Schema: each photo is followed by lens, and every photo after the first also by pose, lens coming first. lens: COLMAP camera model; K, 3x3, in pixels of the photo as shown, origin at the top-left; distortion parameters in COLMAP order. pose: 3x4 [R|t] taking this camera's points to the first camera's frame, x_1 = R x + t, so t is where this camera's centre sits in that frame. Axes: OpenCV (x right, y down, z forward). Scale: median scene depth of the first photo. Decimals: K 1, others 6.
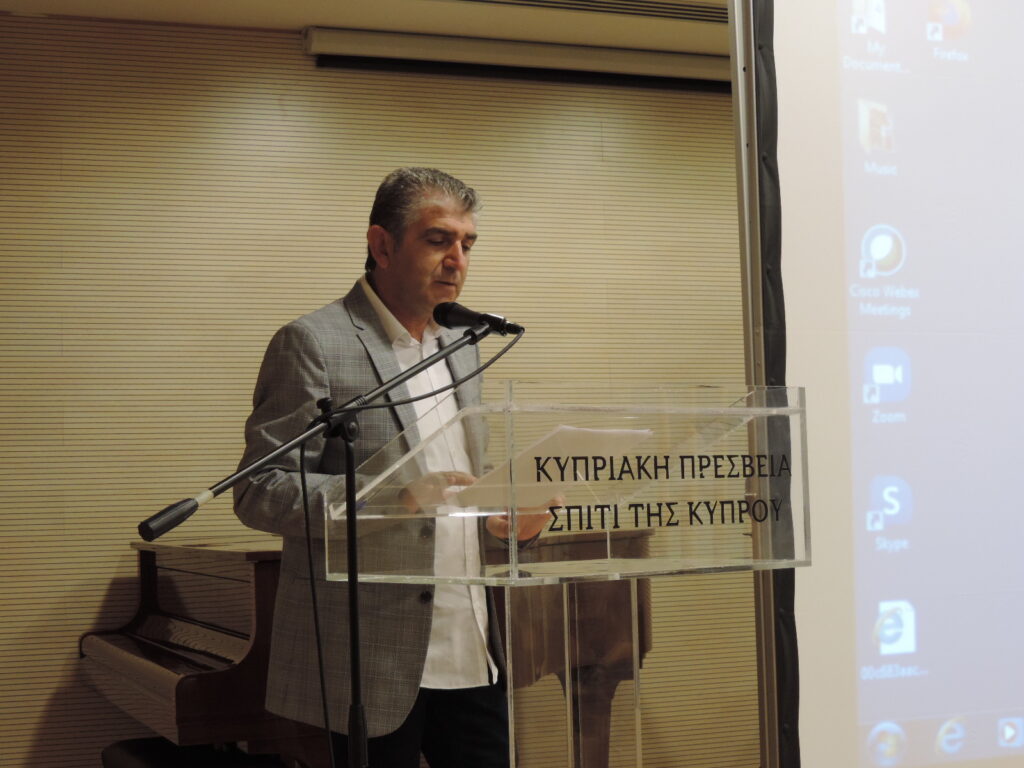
lens RADIAL K [[1760.6, 0, 512.0], [0, 1760.6, 384.0], [0, 0, 1]] dist [-0.171692, 0.371356]
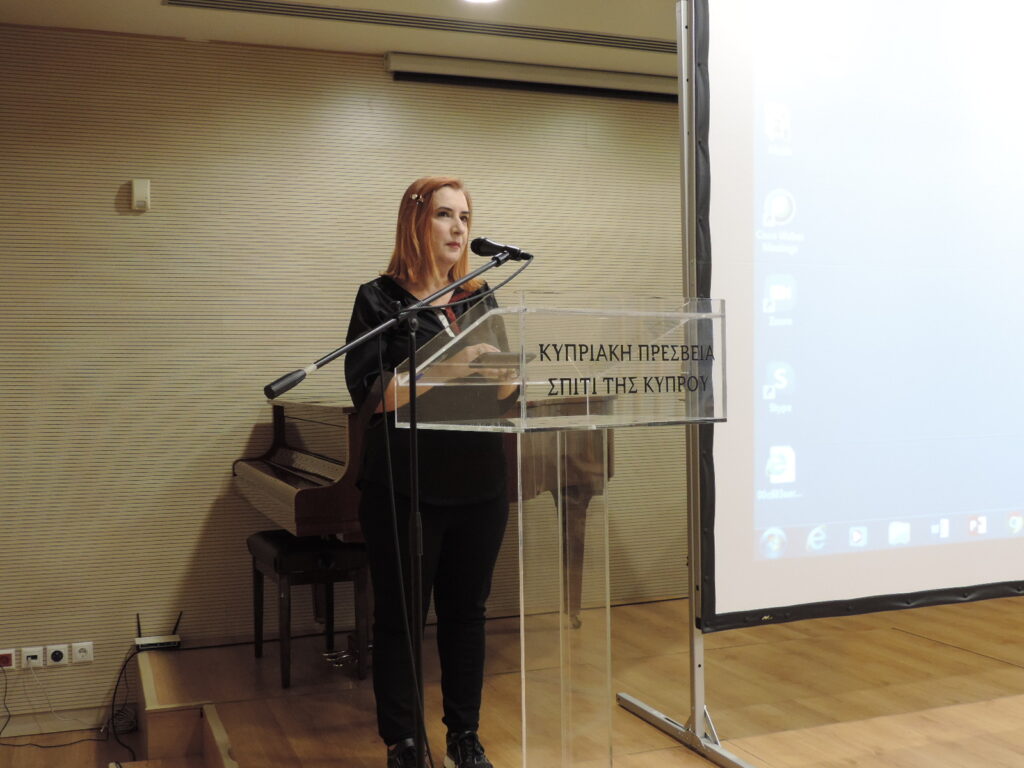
lens RADIAL K [[1144.0, 0, 512.0], [0, 1144.0, 384.0], [0, 0, 1]] dist [-0.067595, 0.062360]
pose [[0.999871, 0.013594, -0.008546, -0.000821], [-0.012930, 0.997210, 0.073513, 0.004097], [0.009522, -0.073393, 0.997258, 0.044876]]
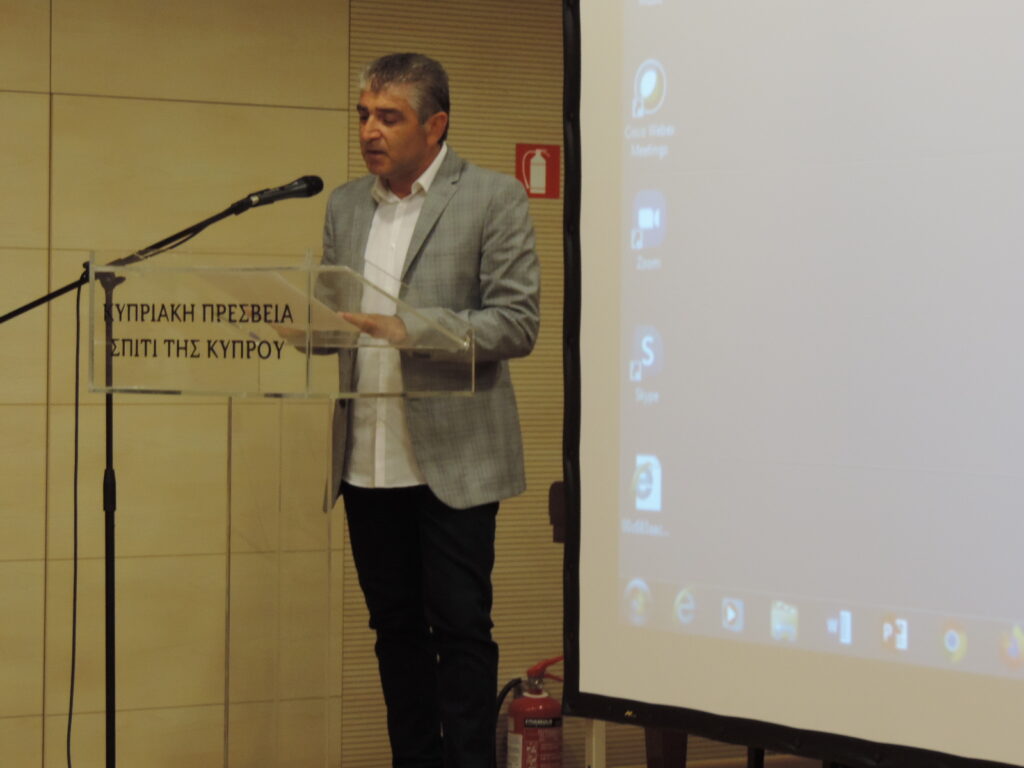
lens RADIAL K [[3229.7, 0, 512.0], [0, 3229.7, 384.0], [0, 0, 1]] dist [0.137199, -1.735442]
pose [[0.214760, 0.048414, -0.975466, 2.147079], [0.051654, 0.996810, 0.060846, -0.029780], [0.975300, -0.063453, 0.211574, 0.613370]]
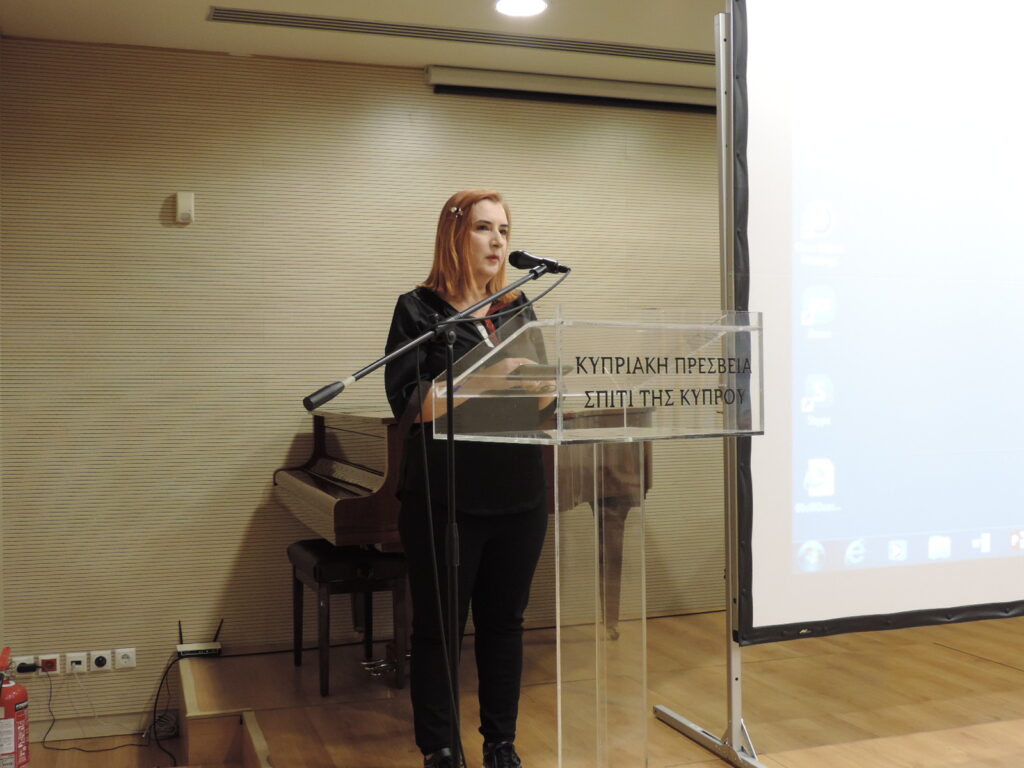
lens RADIAL K [[1144.0, 0, 512.0], [0, 1144.0, 384.0], [0, 0, 1]] dist [-0.067595, 0.062360]
pose [[0.998871, 0.016895, -0.044406, 0.002142], [-0.013978, 0.997774, 0.065200, 0.002215], [0.045408, -0.064506, 0.996884, 0.039758]]
